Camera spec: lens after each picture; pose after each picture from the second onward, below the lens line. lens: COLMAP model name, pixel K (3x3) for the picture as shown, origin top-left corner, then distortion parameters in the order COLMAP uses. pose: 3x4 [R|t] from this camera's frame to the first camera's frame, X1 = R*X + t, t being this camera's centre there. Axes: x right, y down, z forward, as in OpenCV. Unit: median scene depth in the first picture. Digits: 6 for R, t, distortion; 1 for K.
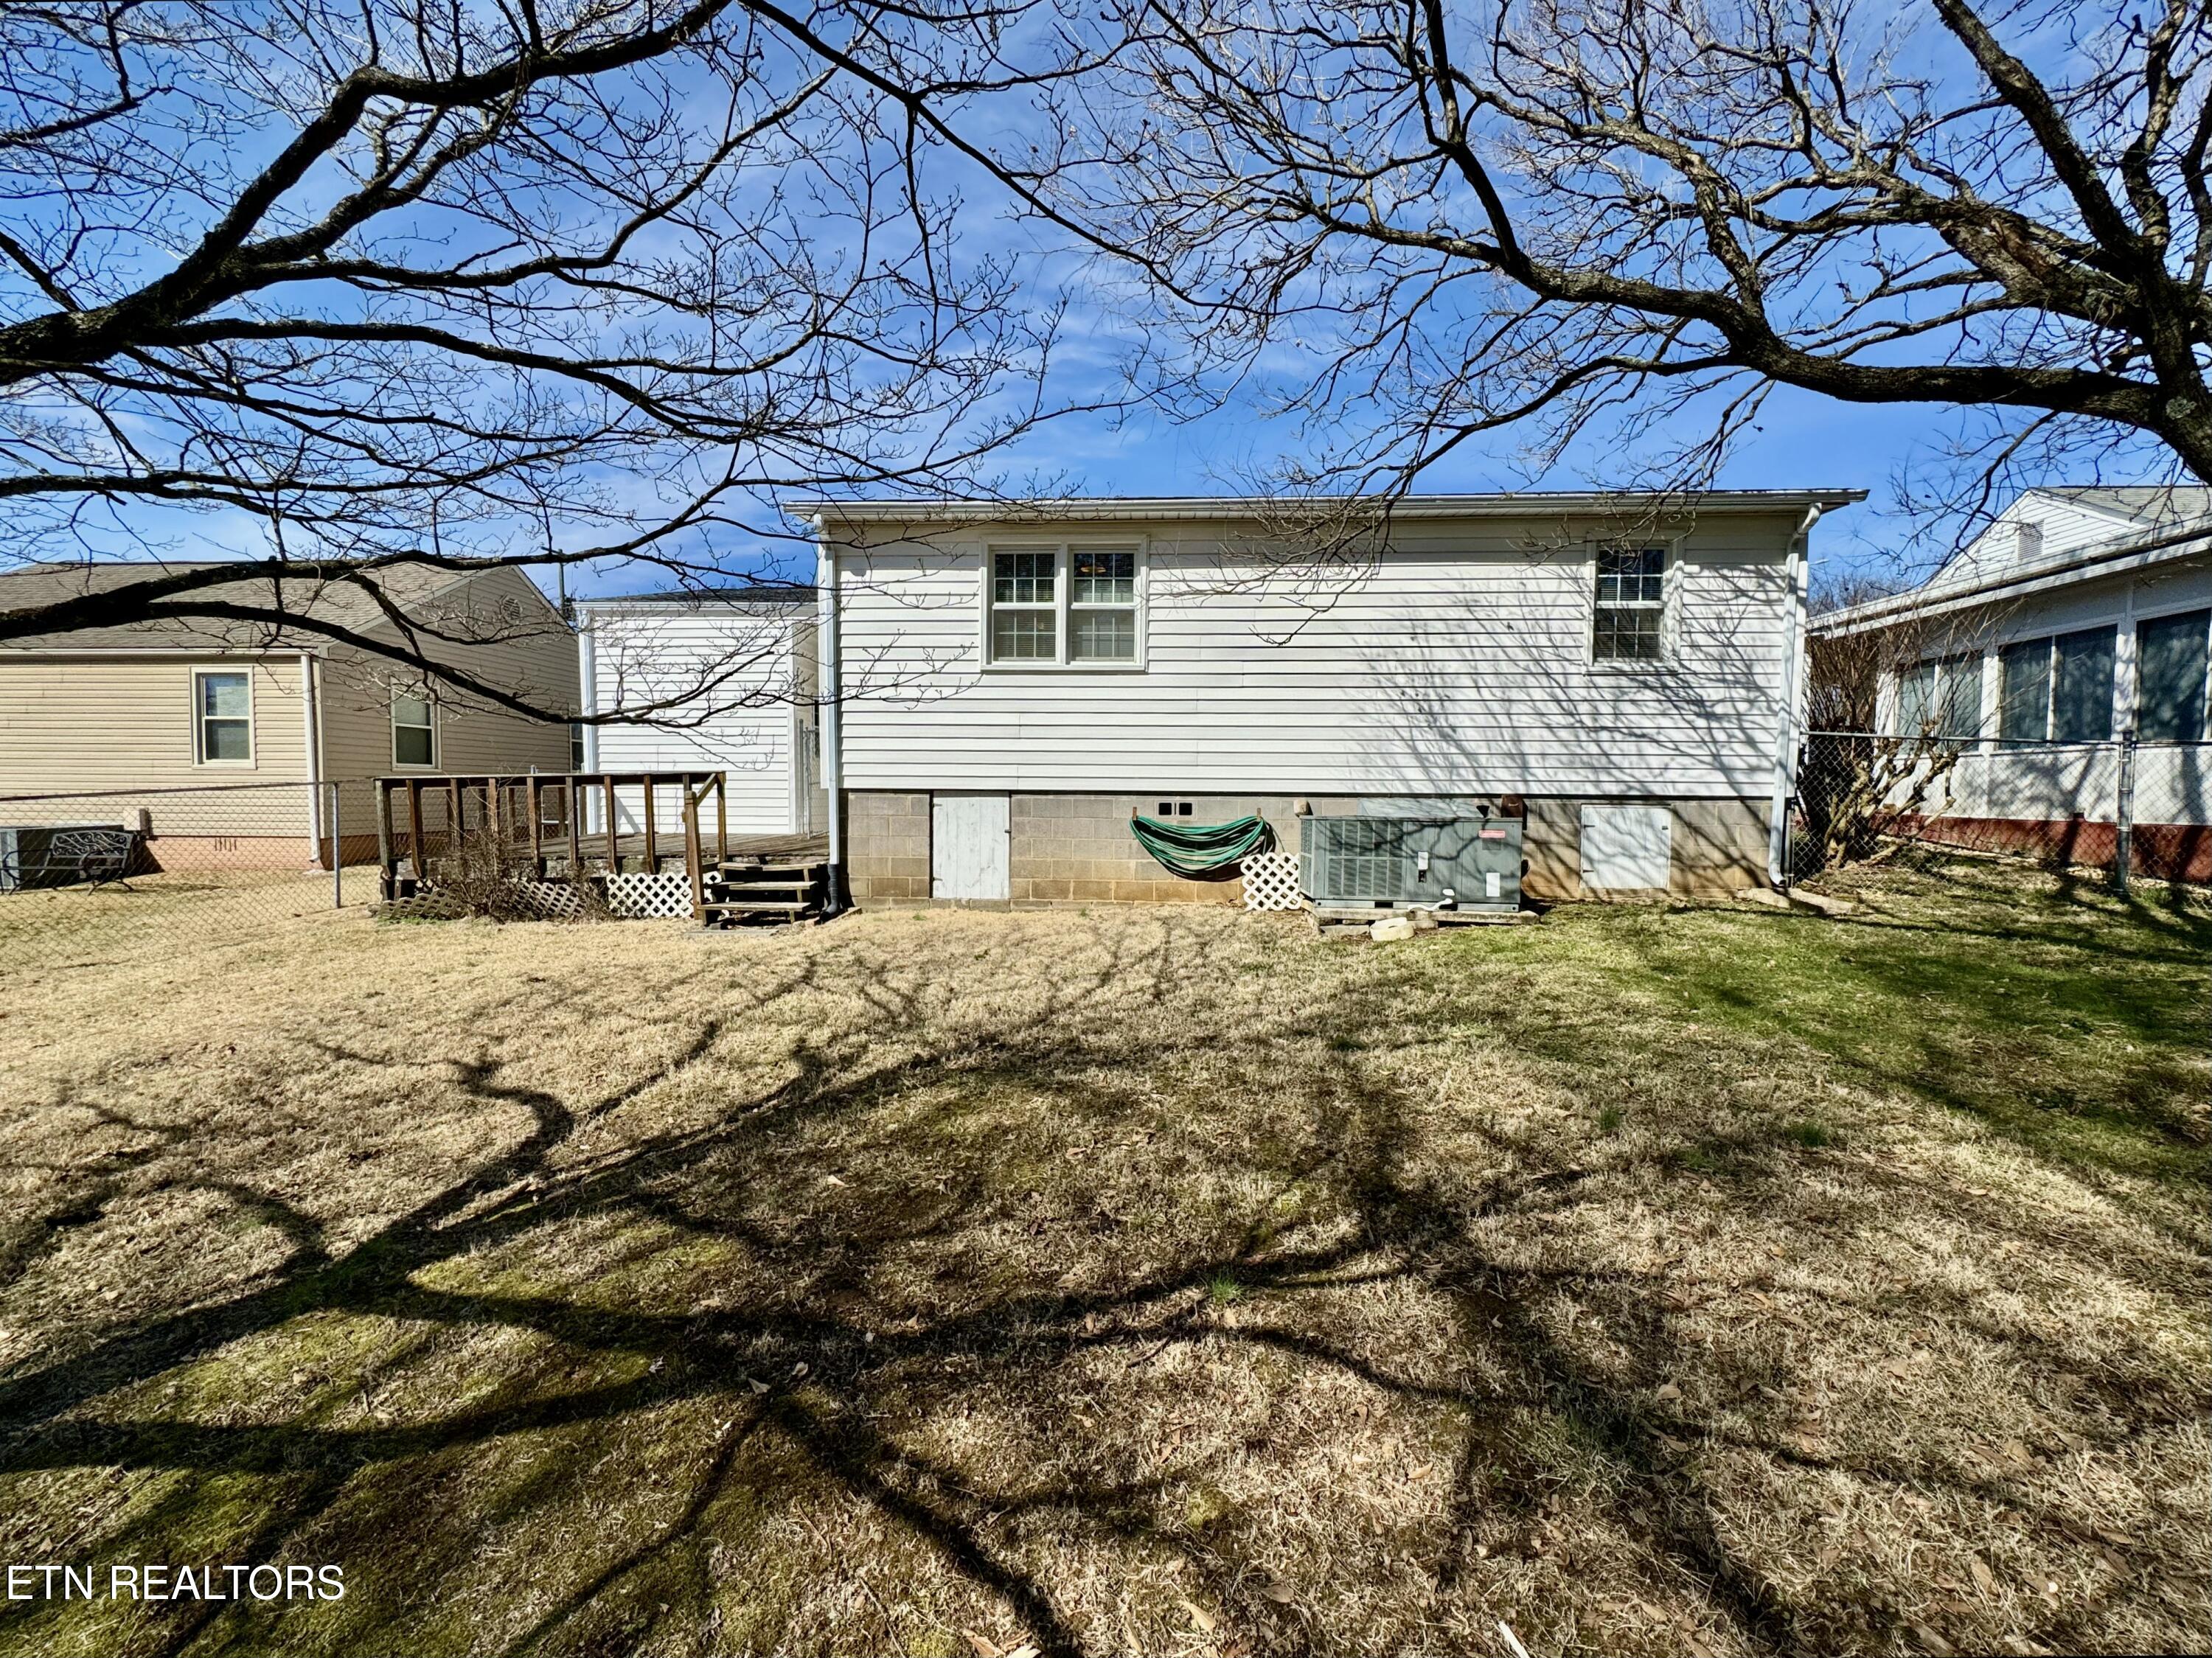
lens RADIAL K [[885.7, 0, 1111.6], [0, 885.7, 844.1], [0, 0, 1]] dist [0.001919, -0.000404]
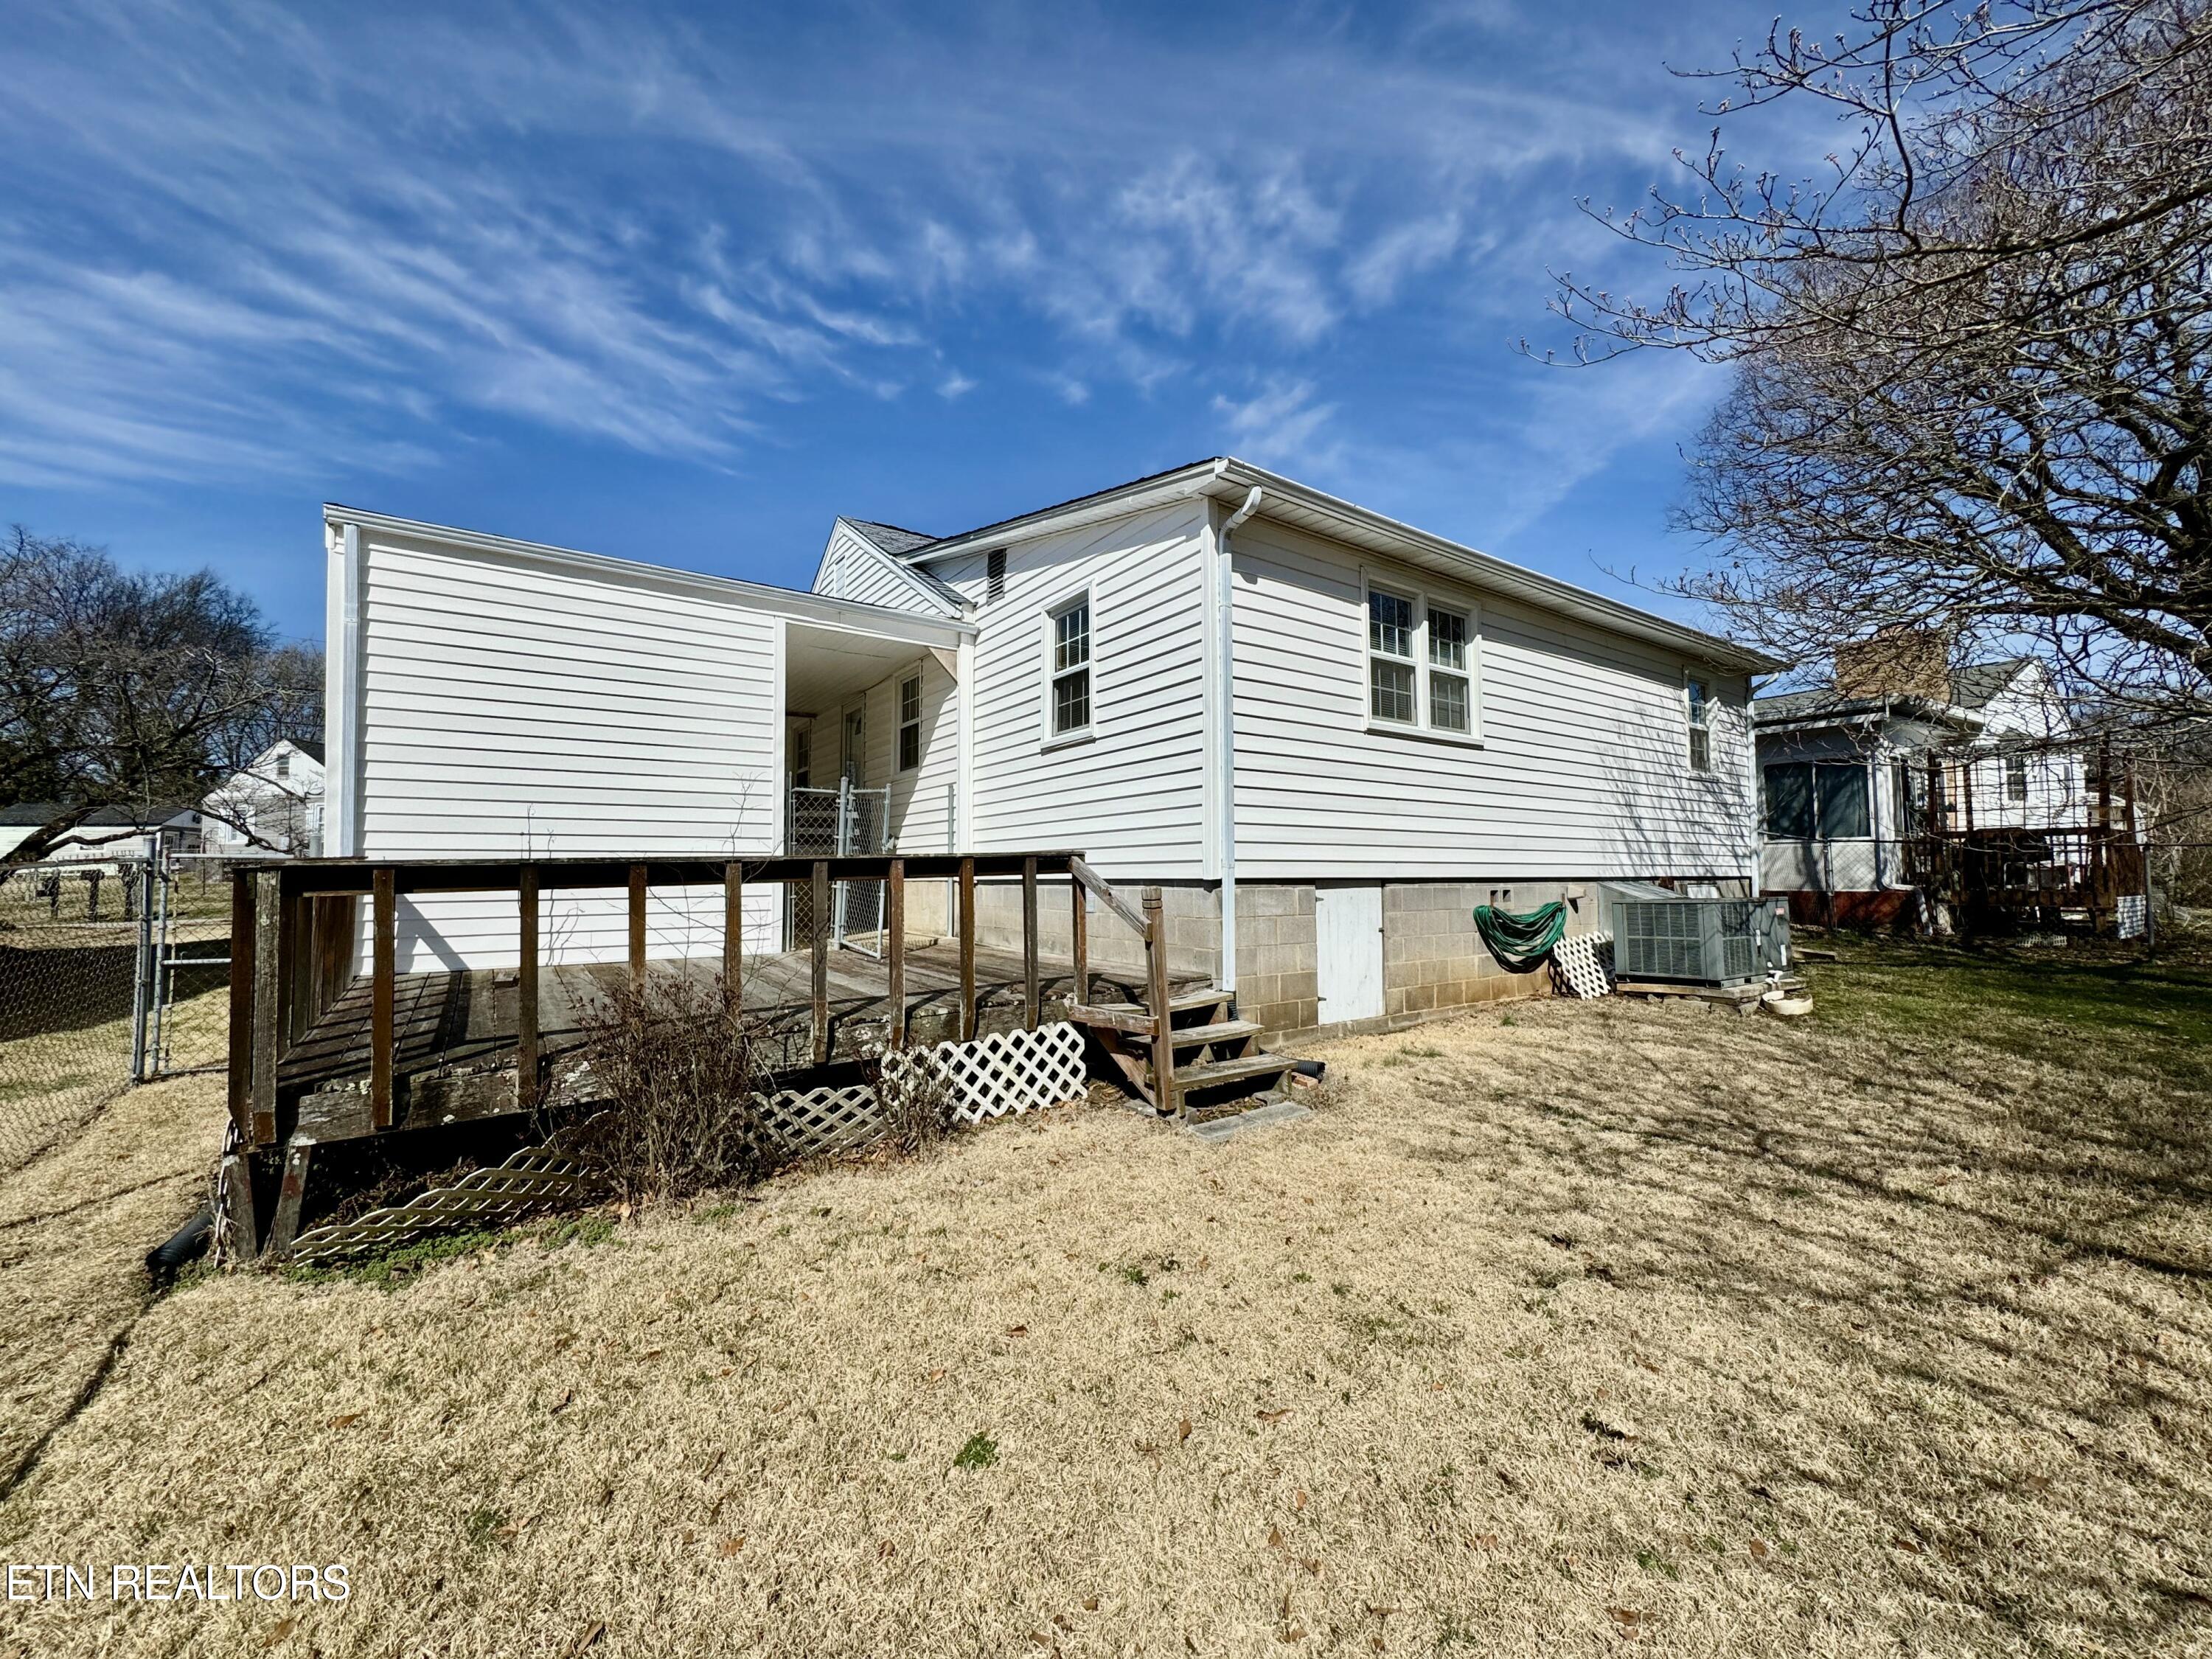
lens RADIAL K [[885.8, 0, 1104.7], [0, 885.8, 840.7], [0, 0, 1]] dist [0.001919, -0.000404]
pose [[0.781298, 0.014566, 0.623988, -0.822696], [0.048696, 0.995258, -0.084205, -0.039918], [-0.622255, 0.096175, 0.776884, 0.533792]]
